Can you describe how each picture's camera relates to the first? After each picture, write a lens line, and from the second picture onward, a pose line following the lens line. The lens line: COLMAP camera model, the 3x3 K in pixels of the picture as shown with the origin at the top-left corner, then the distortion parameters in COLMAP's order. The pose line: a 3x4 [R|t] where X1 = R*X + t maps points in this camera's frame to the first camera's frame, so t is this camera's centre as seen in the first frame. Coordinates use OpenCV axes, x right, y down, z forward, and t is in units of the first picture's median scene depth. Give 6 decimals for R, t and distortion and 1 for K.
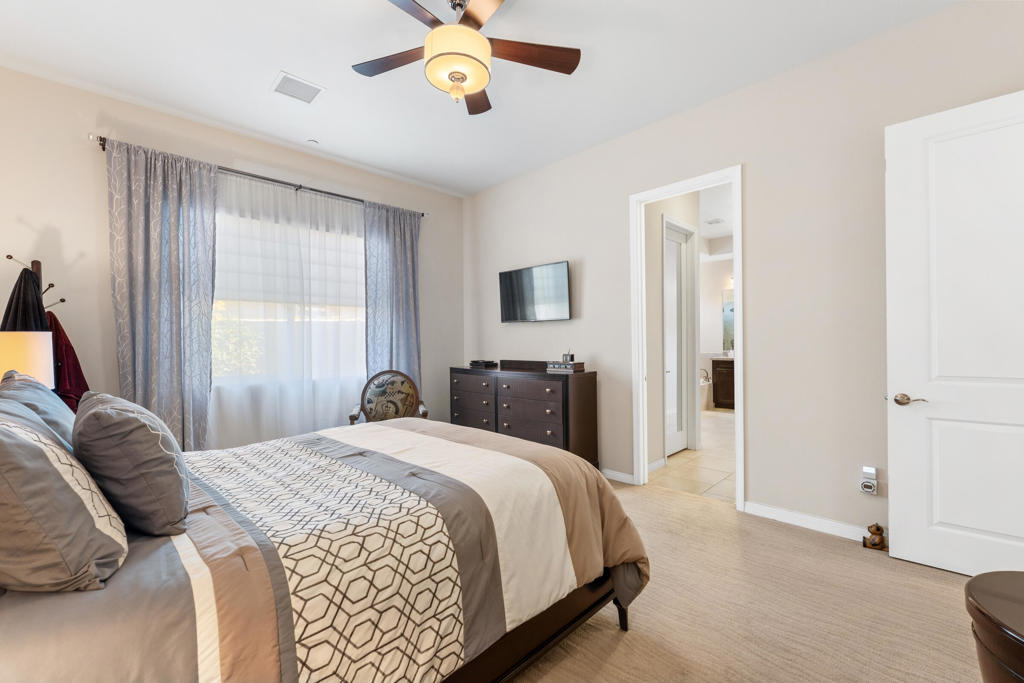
lens RADIAL K [[440.4, 0, 510.5], [0, 440.4, 343.6], [0, 0, 1]] dist [-0.005444, -0.000163]
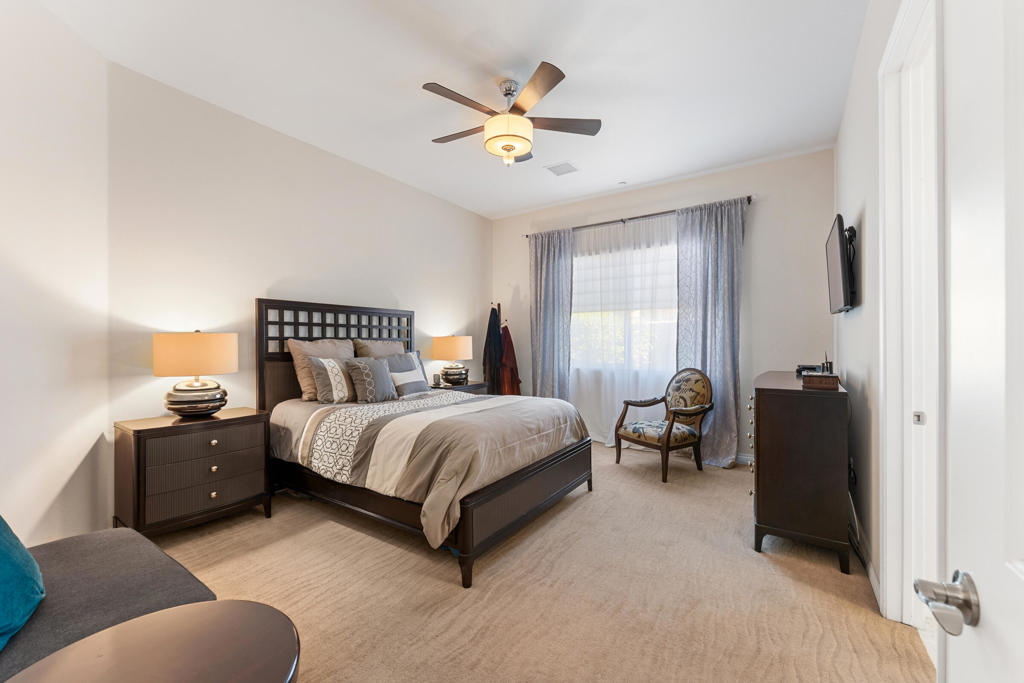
lens RADIAL K [[419.0, 0, 507.7], [0, 419.0, 344.9], [0, 0, 1]] dist [-0.000189, -0.000370]
pose [[0.165570, 0.015974, -0.986069, 0.652021], [-0.002492, 0.999872, 0.015779, -0.008099], [0.986195, -0.000155, 0.165589, 0.437382]]
